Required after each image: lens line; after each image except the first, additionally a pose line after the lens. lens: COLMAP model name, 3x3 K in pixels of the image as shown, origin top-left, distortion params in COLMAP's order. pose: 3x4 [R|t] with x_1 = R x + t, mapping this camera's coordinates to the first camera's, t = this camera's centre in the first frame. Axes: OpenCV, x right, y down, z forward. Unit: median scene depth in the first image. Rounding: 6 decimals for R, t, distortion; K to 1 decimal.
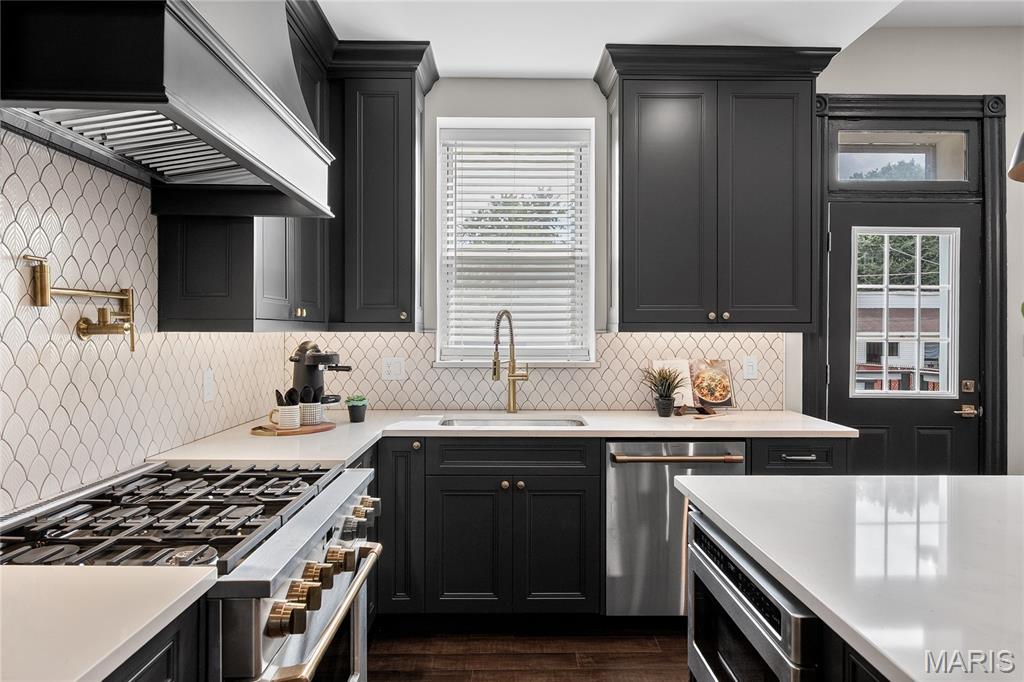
lens RADIAL K [[590.0, 0, 511.3], [0, 590.0, 339.4], [0, 0, 1]] dist [-0.000211, -0.000005]
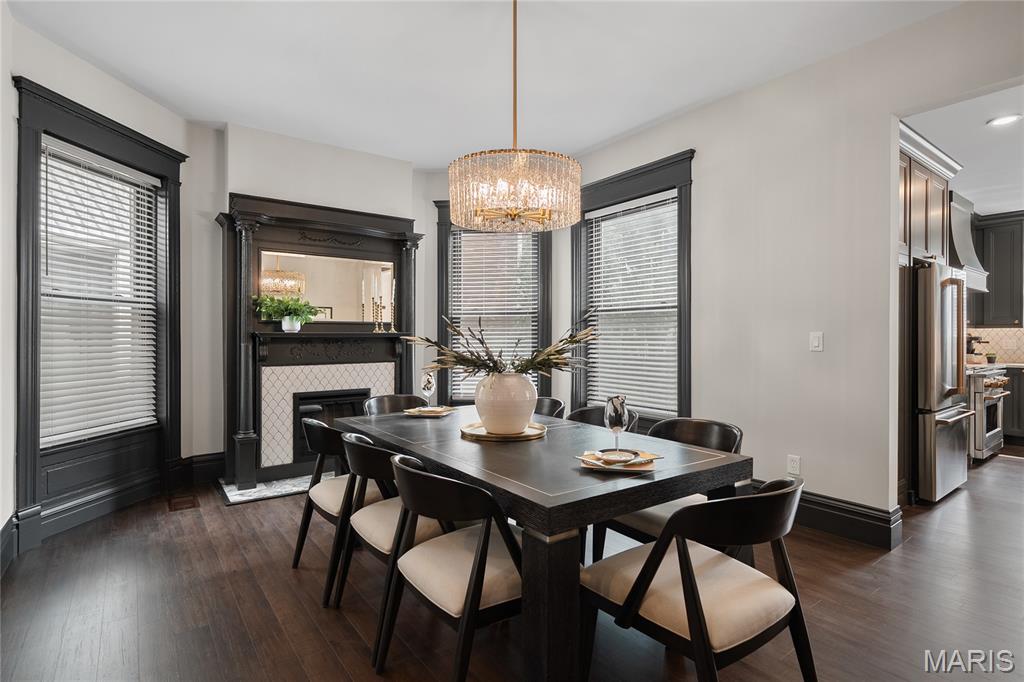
lens RADIAL K [[505.6, 0, 510.2], [0, 505.6, 338.2], [0, 0, 1]] dist [0.002307, 0.000409]
pose [[0.587229, 0.001729, -0.809419, 0.299483], [-0.003673, 0.999993, -0.000529, 0.039526], [0.809412, 0.003284, 0.587231, -2.018345]]
